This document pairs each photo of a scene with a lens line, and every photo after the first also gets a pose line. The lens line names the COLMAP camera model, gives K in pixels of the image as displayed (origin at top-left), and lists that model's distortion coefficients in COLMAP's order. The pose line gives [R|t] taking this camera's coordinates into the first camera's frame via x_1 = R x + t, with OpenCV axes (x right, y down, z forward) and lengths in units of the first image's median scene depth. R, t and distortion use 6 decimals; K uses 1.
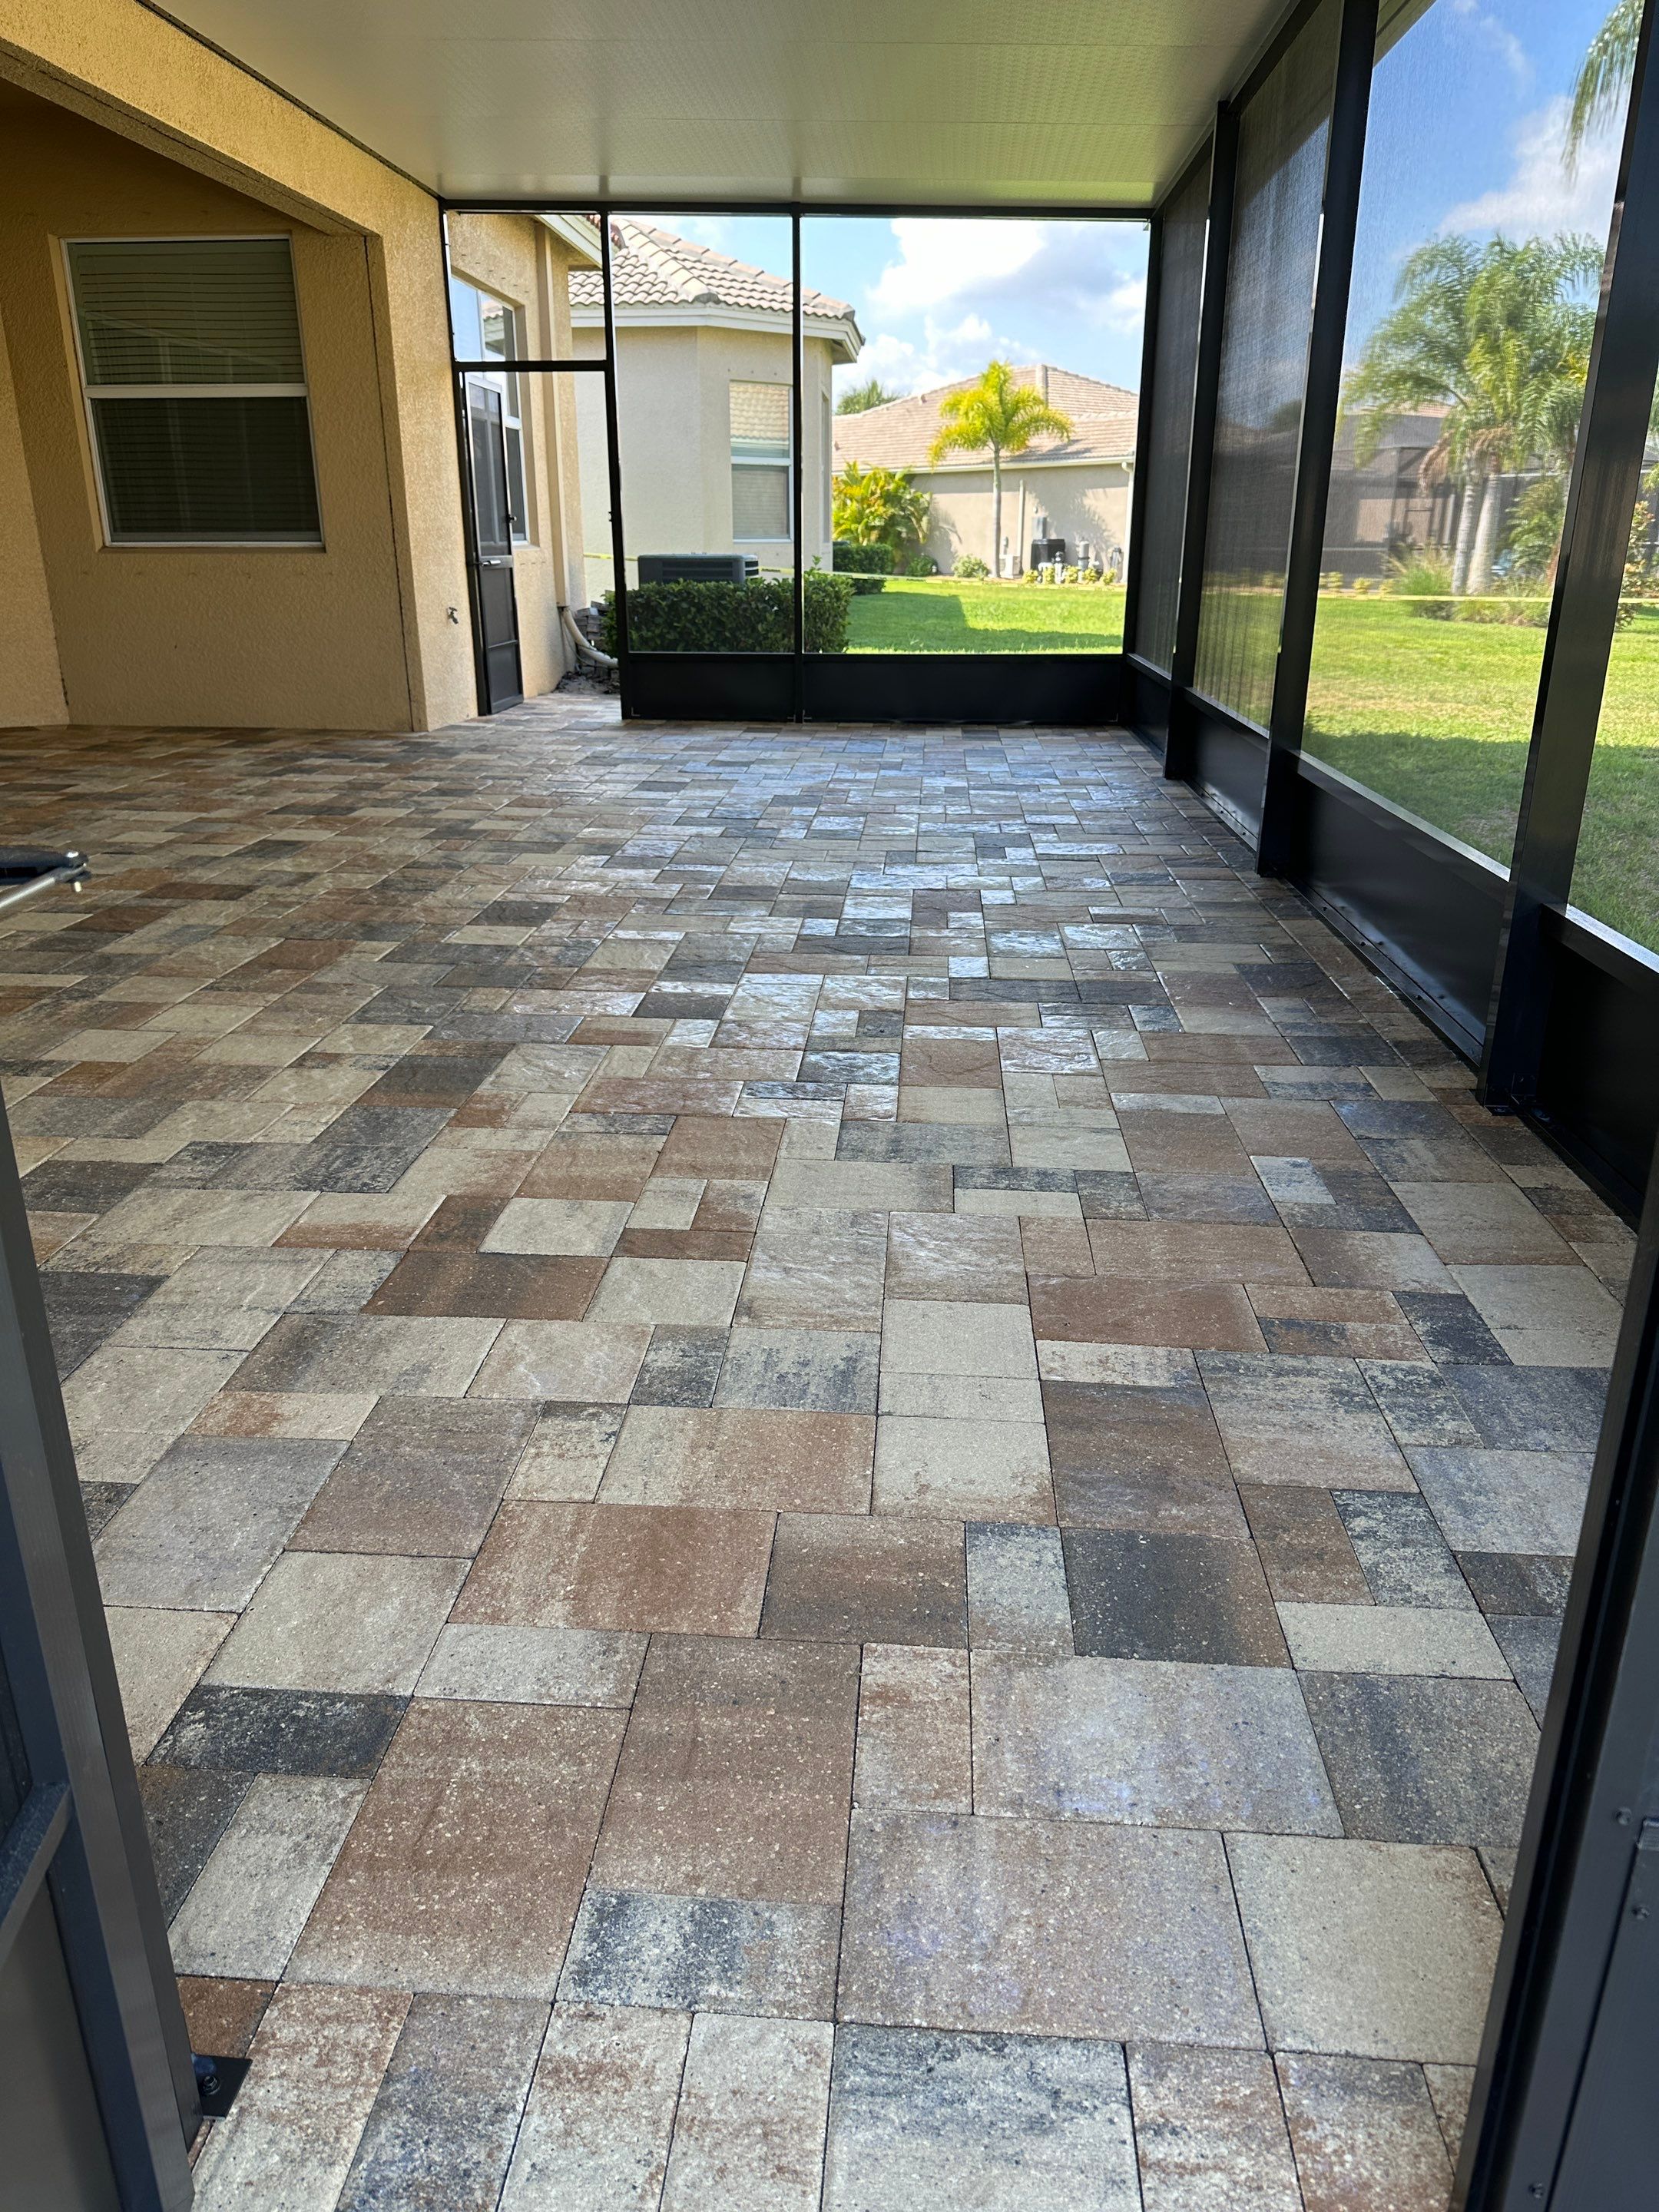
lens RADIAL K [[1587.5, 0, 840.0], [0, 1587.5, 1098.7], [0, 0, 1]] dist [0.099144, -0.143417]
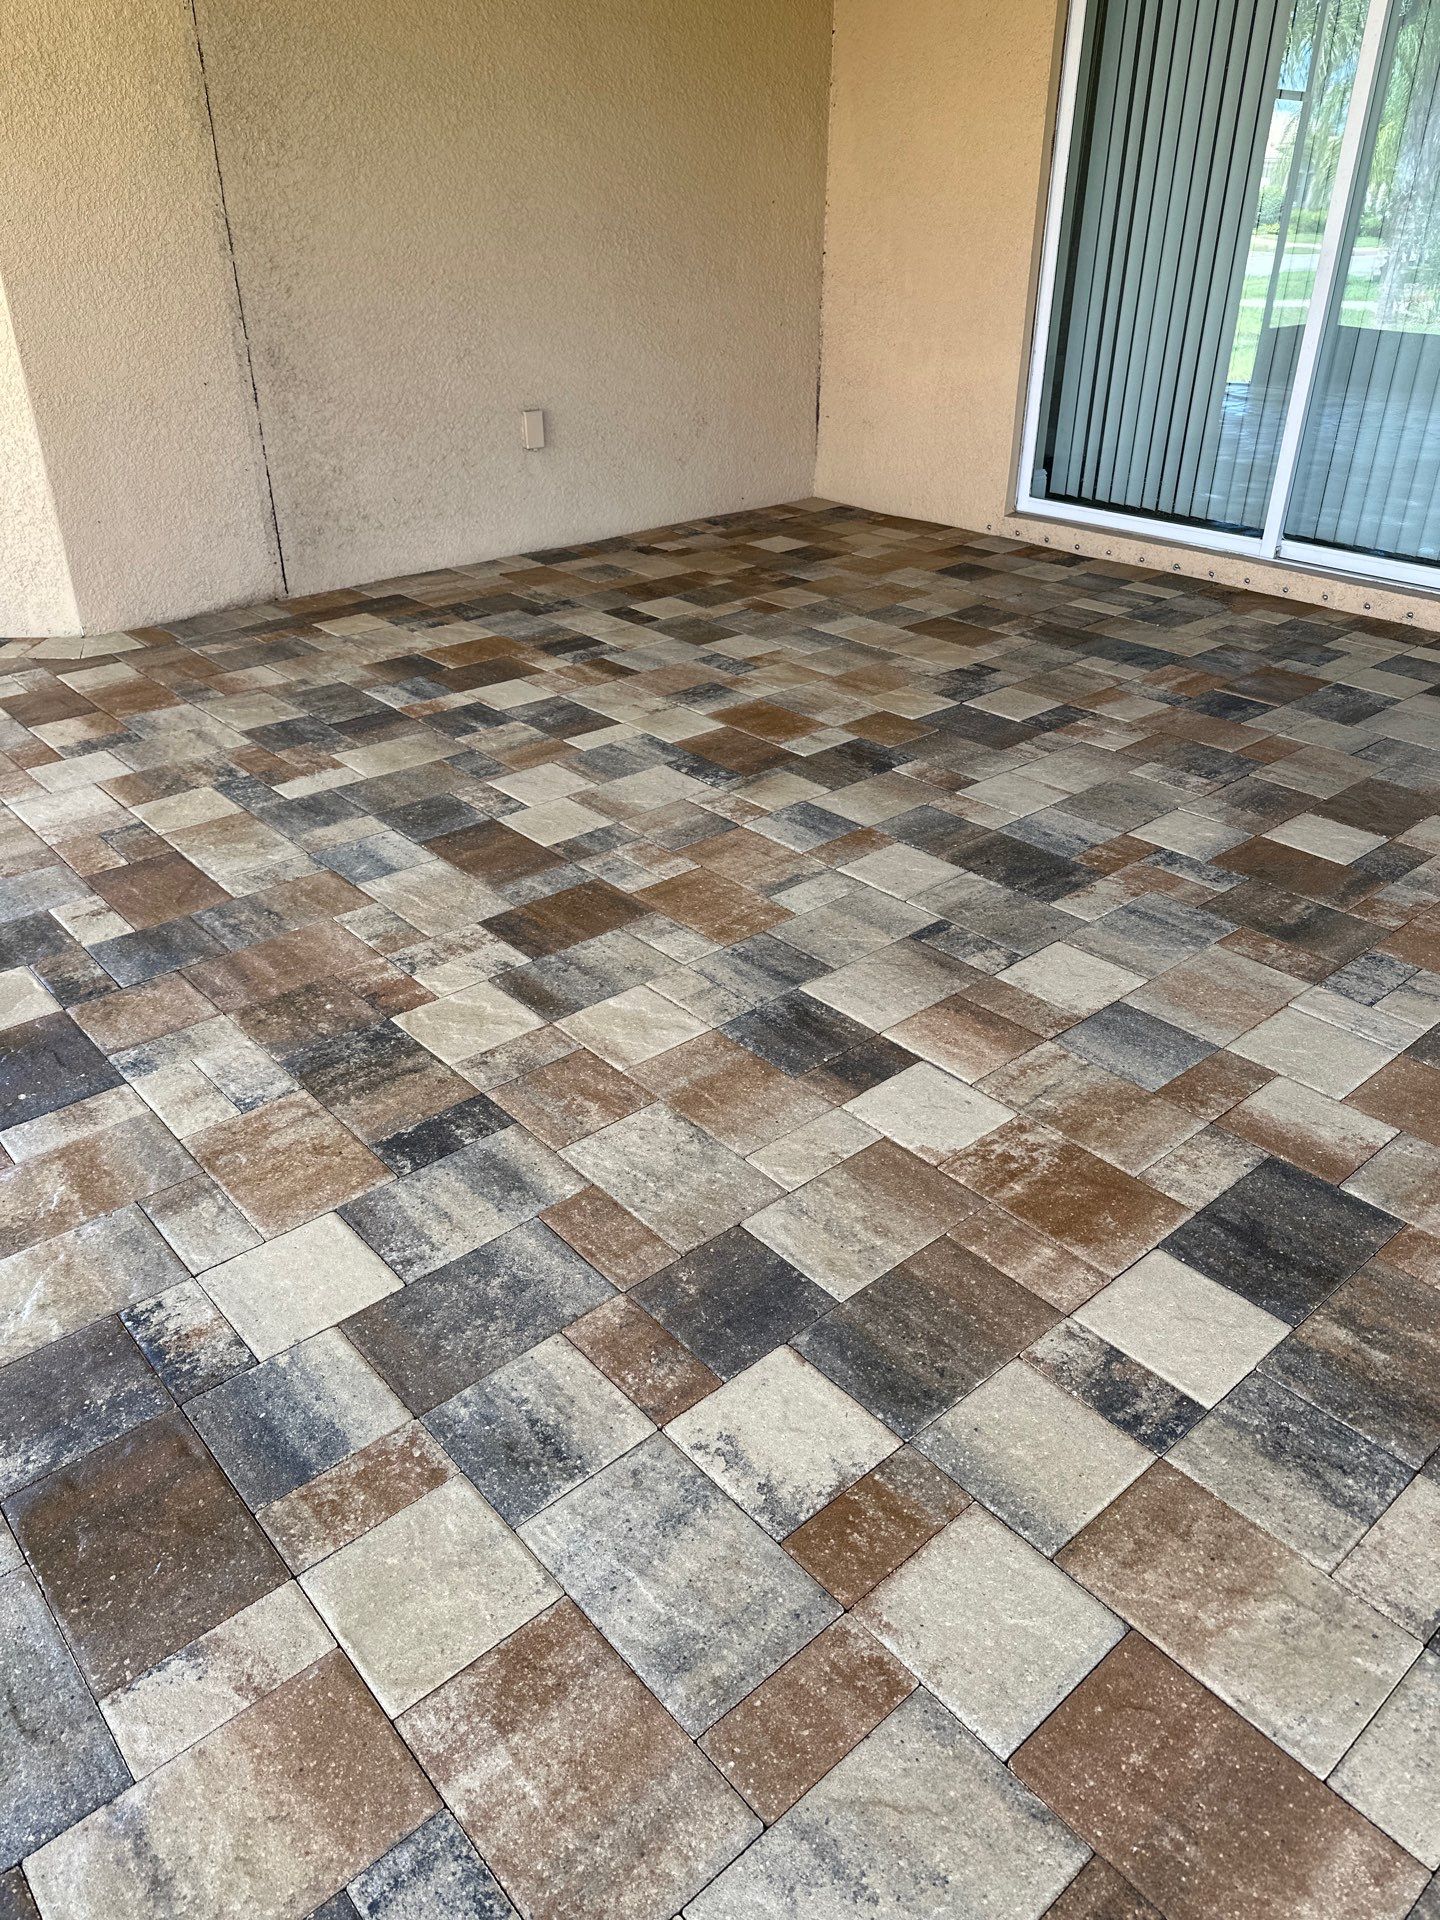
lens RADIAL K [[1334.6, 0, 740.1], [0, 1334.6, 958.3], [0, 0, 1]] dist [0.087119, -0.099583]
pose [[-0.705378, 0.343846, -0.619849, -0.121743], [-0.242567, 0.704576, 0.666884, -0.709607], [0.666036, 0.620760, -0.413586, 1.782779]]
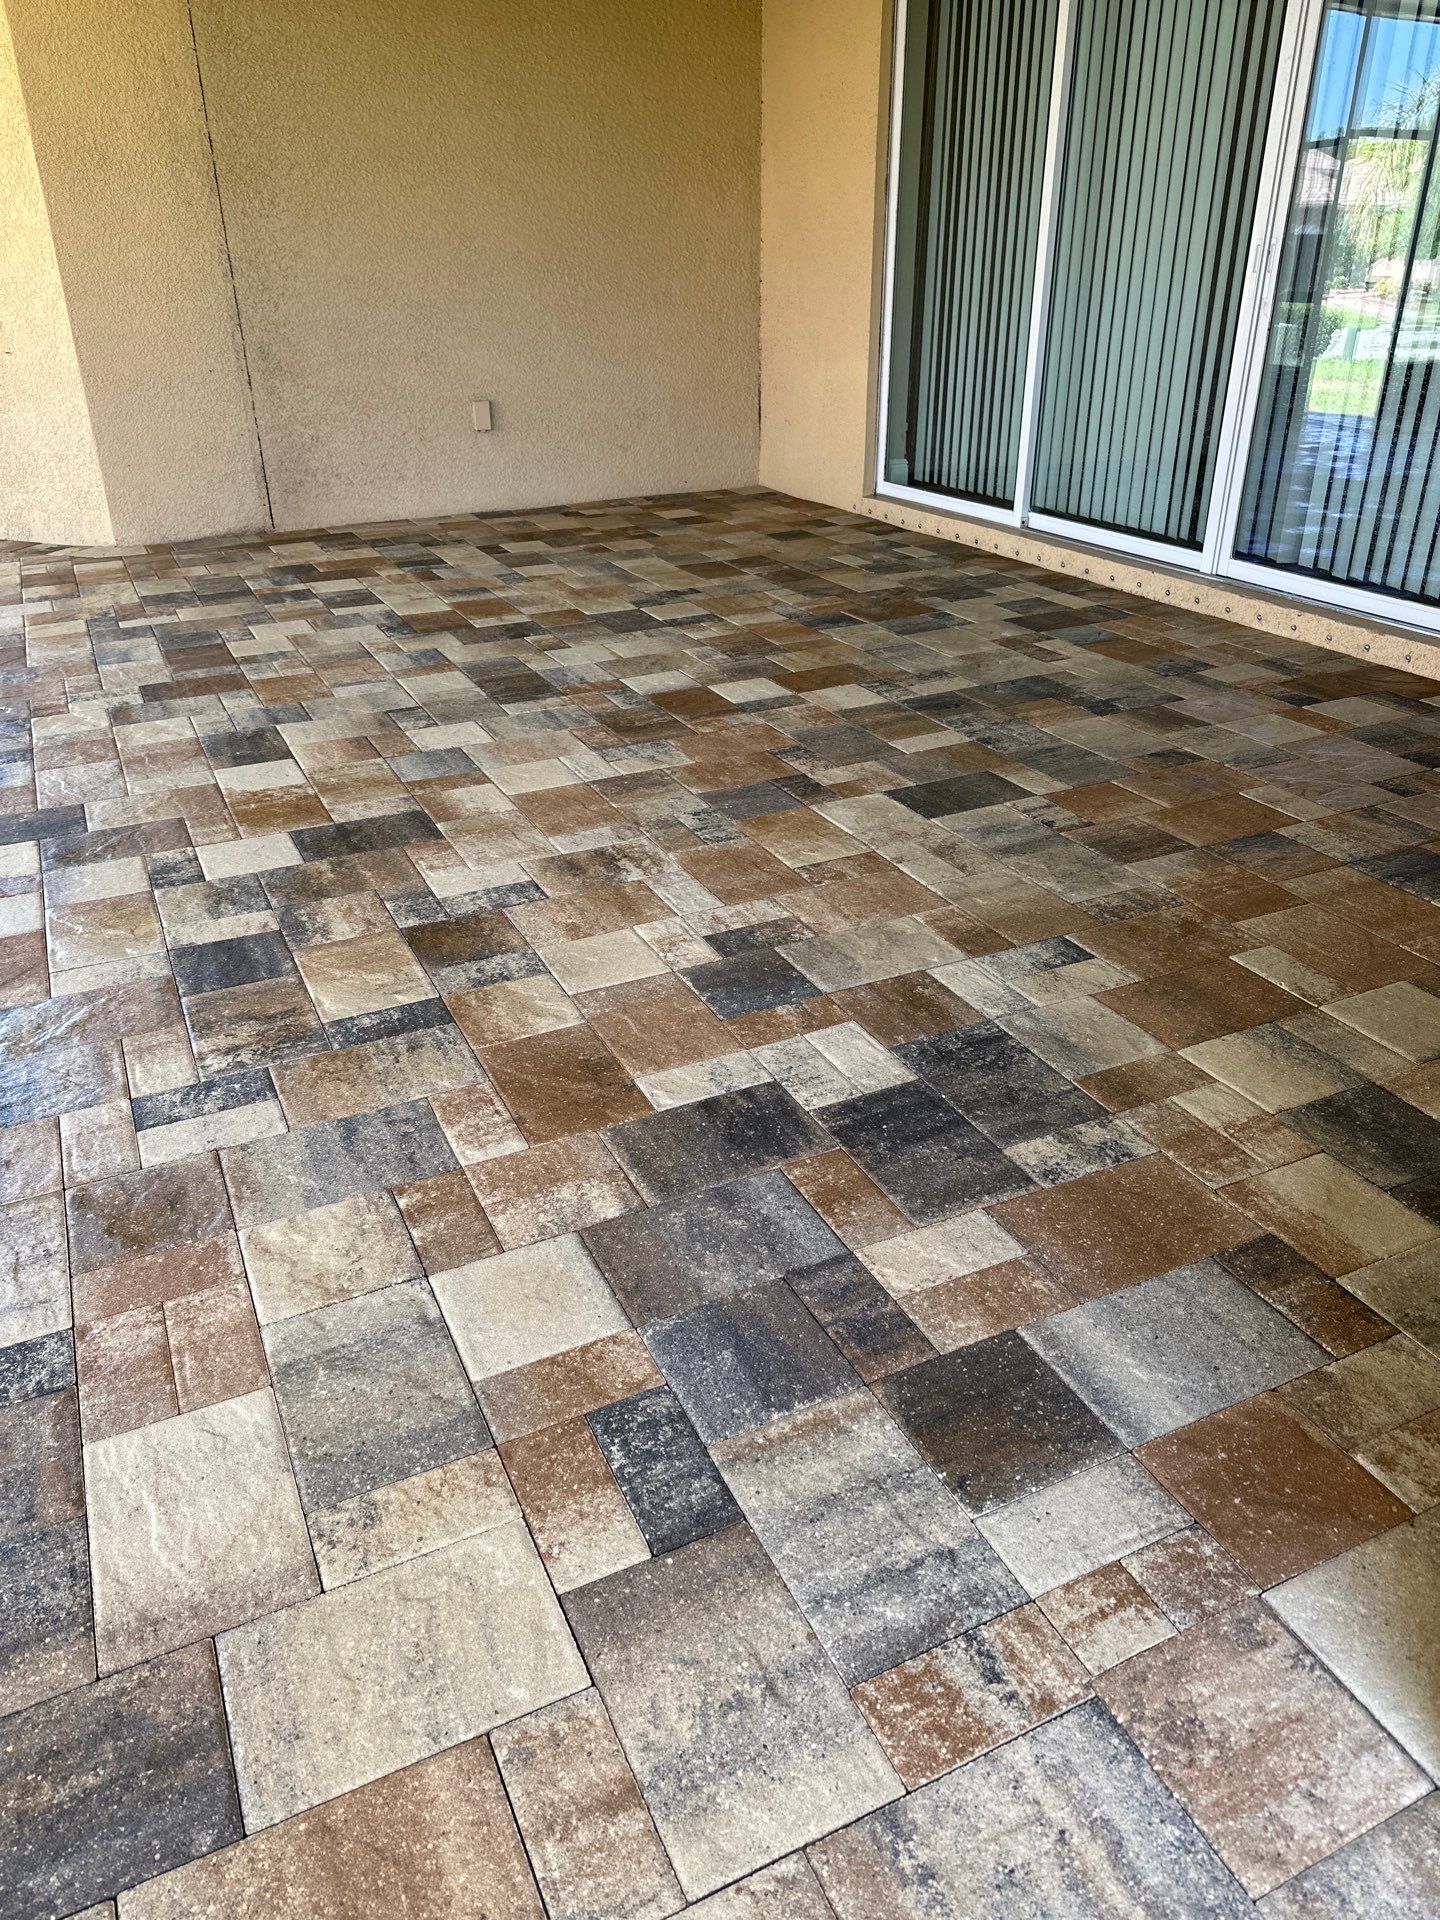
lens RADIAL K [[1335.0, 0, 716.3], [0, 1335.0, 962.3], [0, 0, 1]] dist [0.095725, -0.122640]
pose [[-0.876493, 0.229256, -0.423322, -0.387595], [-0.150334, 0.705012, 0.693079, -0.907535], [0.457339, 0.671119, -0.583473, 2.451522]]
